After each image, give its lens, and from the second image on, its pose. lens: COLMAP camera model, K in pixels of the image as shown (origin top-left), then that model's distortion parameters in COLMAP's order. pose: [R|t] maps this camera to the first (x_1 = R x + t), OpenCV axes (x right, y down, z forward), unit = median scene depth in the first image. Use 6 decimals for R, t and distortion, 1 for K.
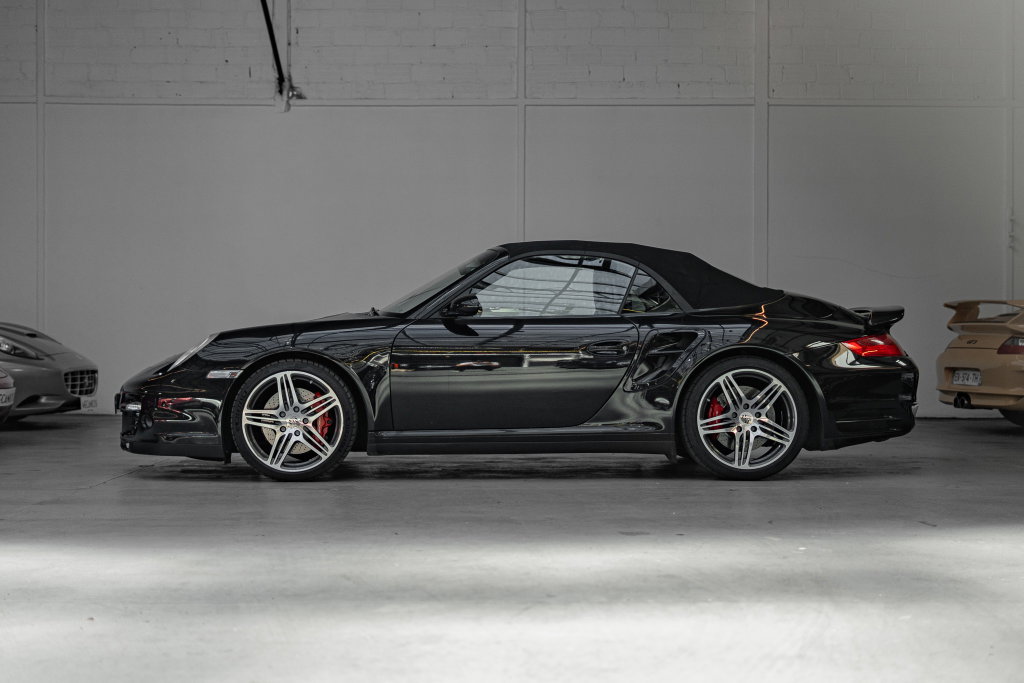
lens RADIAL K [[1472.1, 0, 512.0], [0, 1472.1, 341.5], [0, 0, 1]] dist [-0.003029, -0.003231]
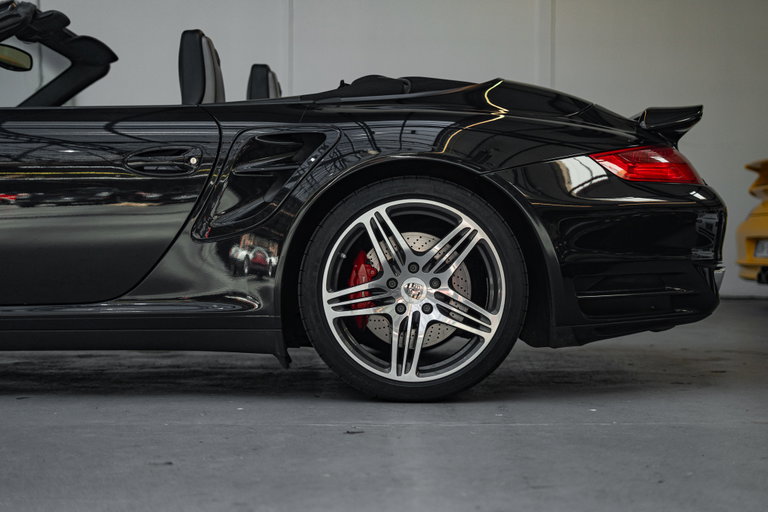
lens RADIAL K [[1104.1, 0, 384.0], [0, 1104.1, 256.0], [0, 0, 1]] dist [-0.003029, -0.003231]
pose [[0.999858, 0.004452, -0.016226, 0.154809], [-0.004230, 0.999898, 0.013677, 0.034199], [0.016285, -0.013606, 0.999775, 0.587136]]
